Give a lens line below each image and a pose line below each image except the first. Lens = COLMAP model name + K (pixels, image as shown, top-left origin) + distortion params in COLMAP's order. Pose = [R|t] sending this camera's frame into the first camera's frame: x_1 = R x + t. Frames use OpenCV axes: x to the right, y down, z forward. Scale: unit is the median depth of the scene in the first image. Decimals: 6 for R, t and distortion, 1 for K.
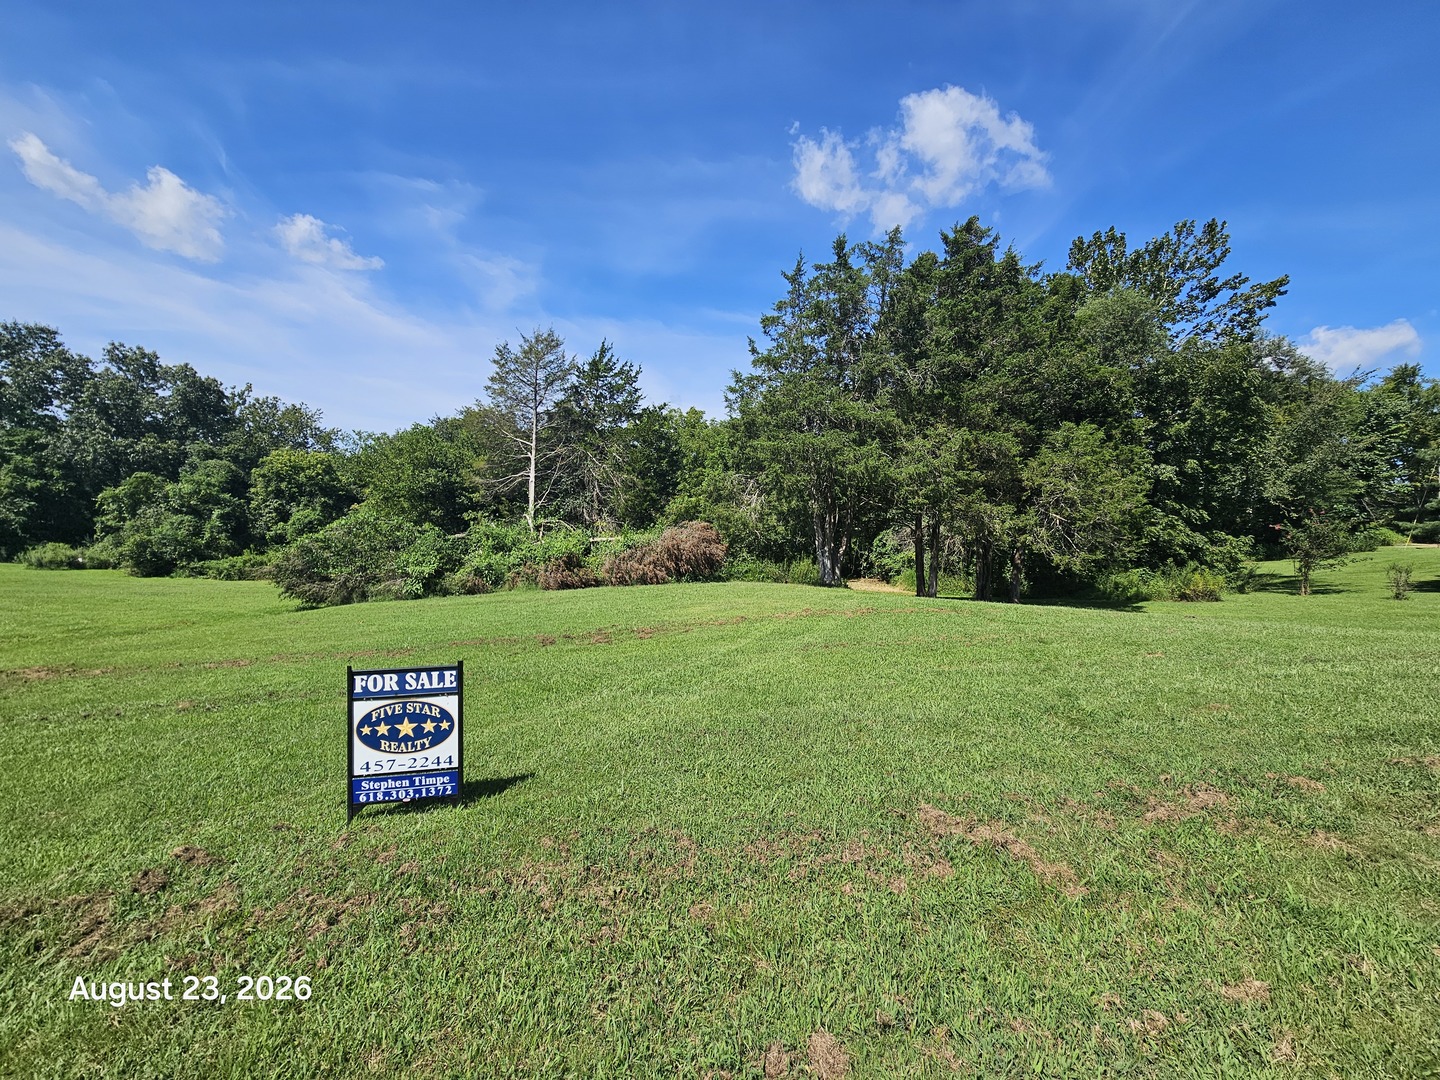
lens RADIAL K [[588.0, 0, 723.9], [0, 588.0, 547.6], [0, 0, 1]] dist [0.000620, 0.000476]
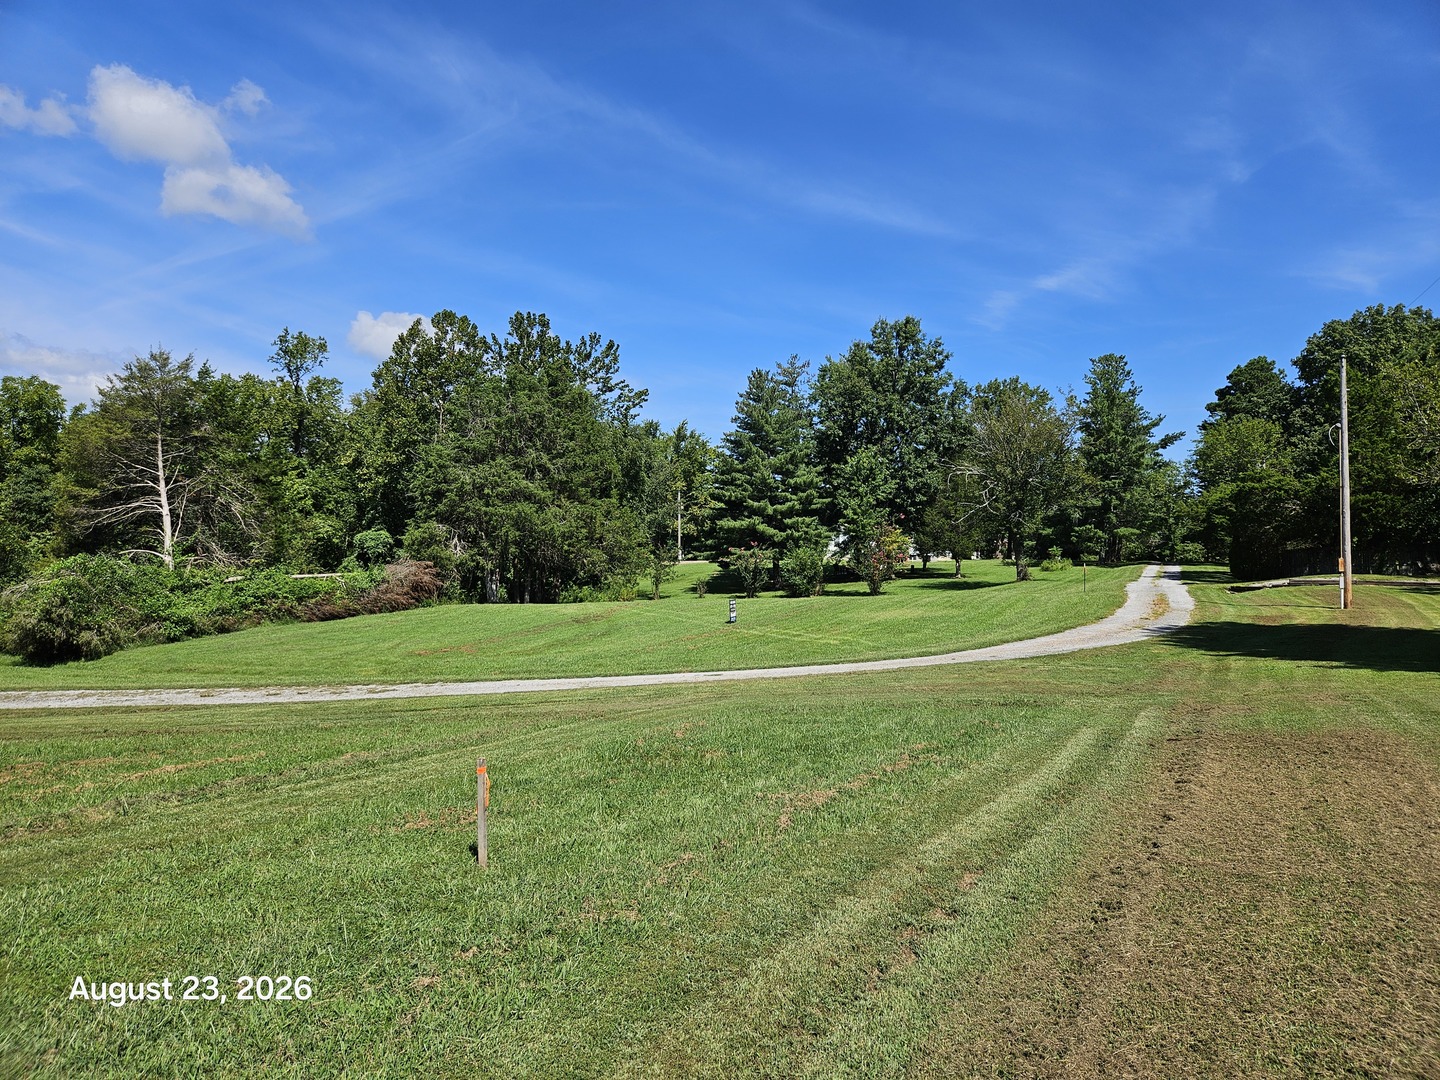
lens RADIAL K [[958.8, 0, 720.0], [0, 958.8, 540.0], [0, 0, 1]] dist [0.041608, 0.000245]
pose [[0.544476, 0.006600, 0.838750, -1.274926], [0.017458, 0.999663, -0.019199, -0.033751], [-0.838595, 0.025096, 0.544177, -0.616315]]
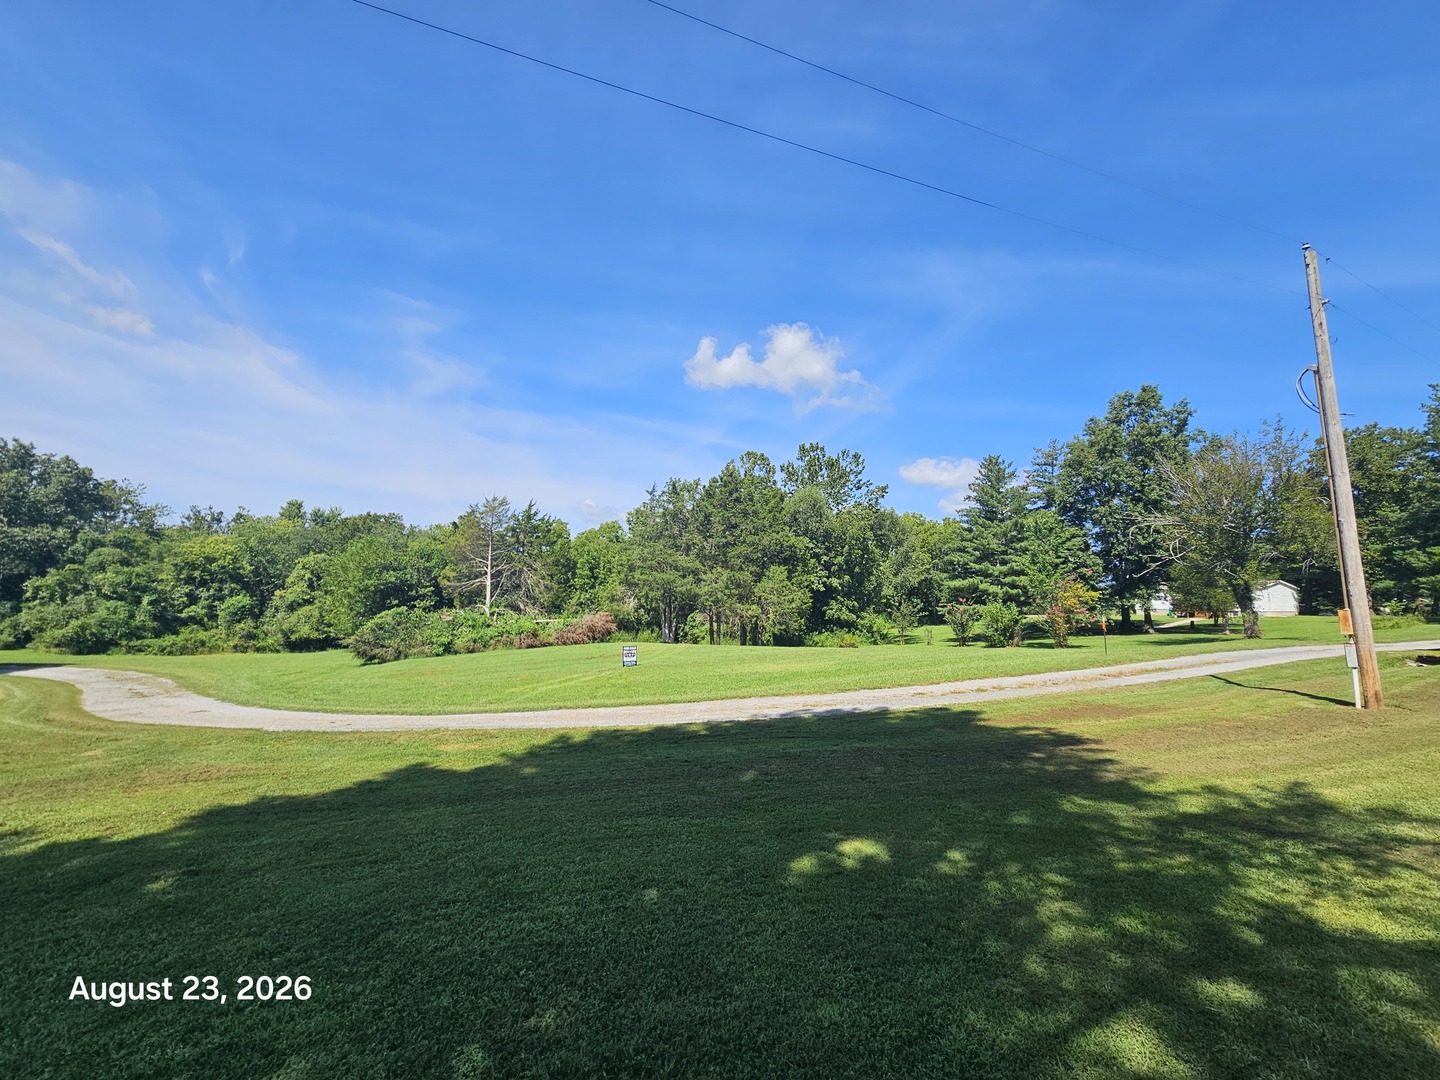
lens RADIAL K [[588.0, 0, 723.9], [0, 588.0, 547.6], [0, 0, 1]] dist [0.000620, 0.000476]
pose [[0.950762, 0.028060, 0.308649, -0.238092], [0.009236, 0.992885, -0.118717, -0.018295], [-0.309785, 0.115723, 0.943738, -0.882676]]
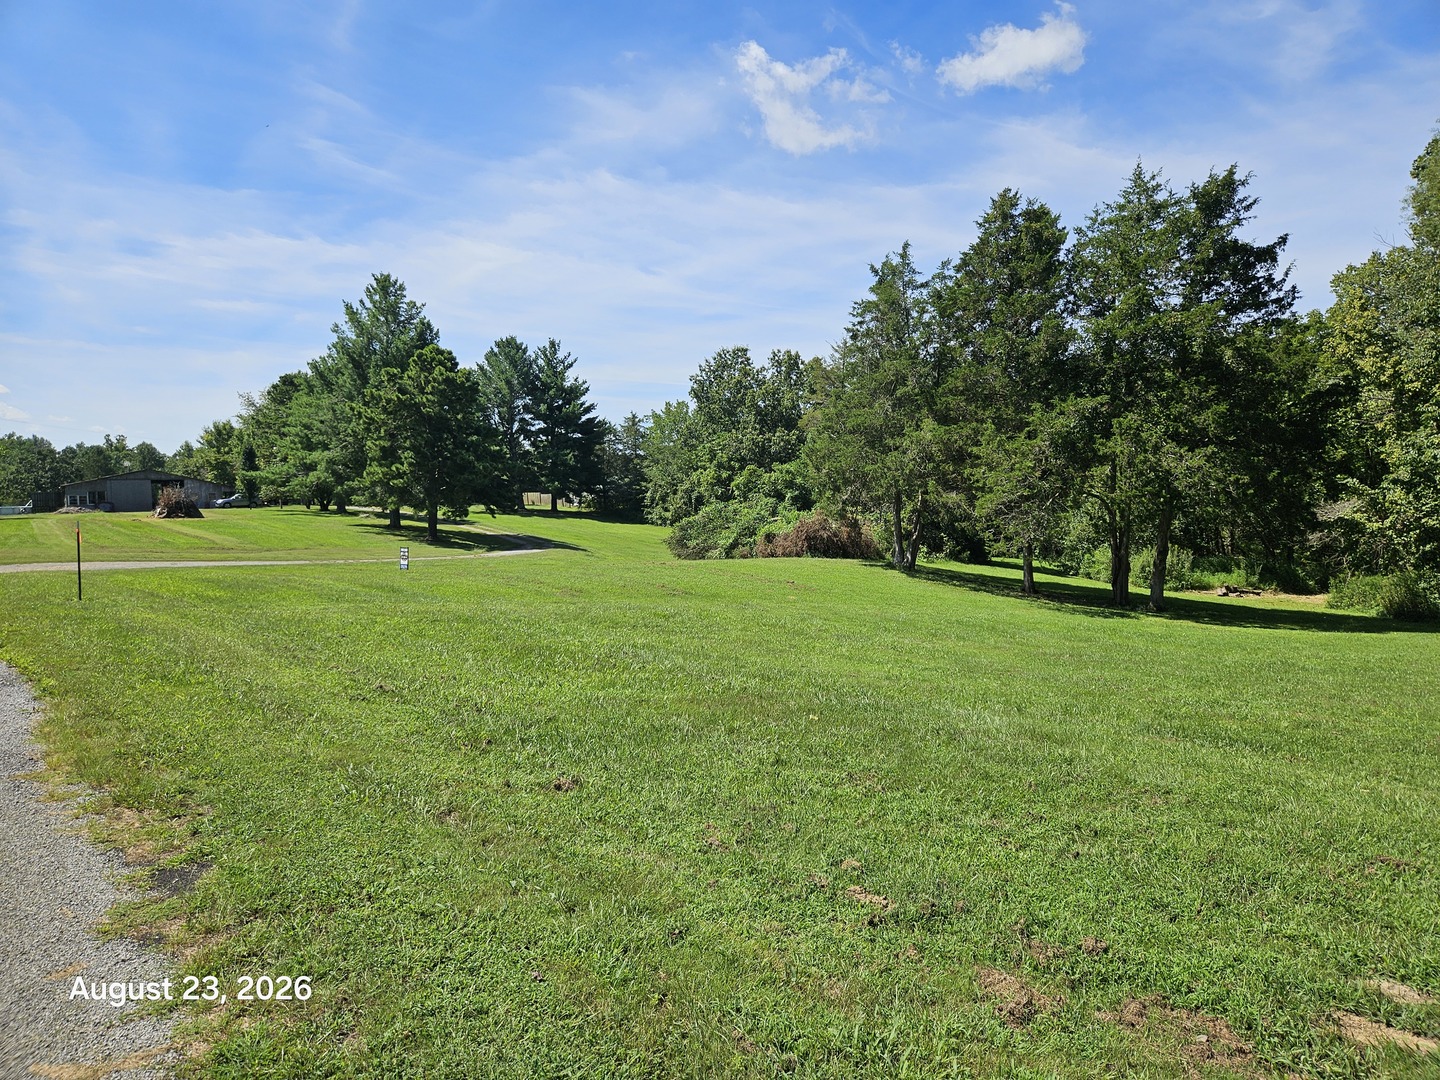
lens RADIAL K [[958.8, 0, 720.0], [0, 958.8, 540.0], [0, 0, 1]] dist [0.041608, 0.000245]
pose [[0.547451, 0.020479, -0.836587, 1.352339], [0.001746, 0.999670, 0.025613, -0.031292], [0.836836, -0.015483, 0.547235, -0.399831]]
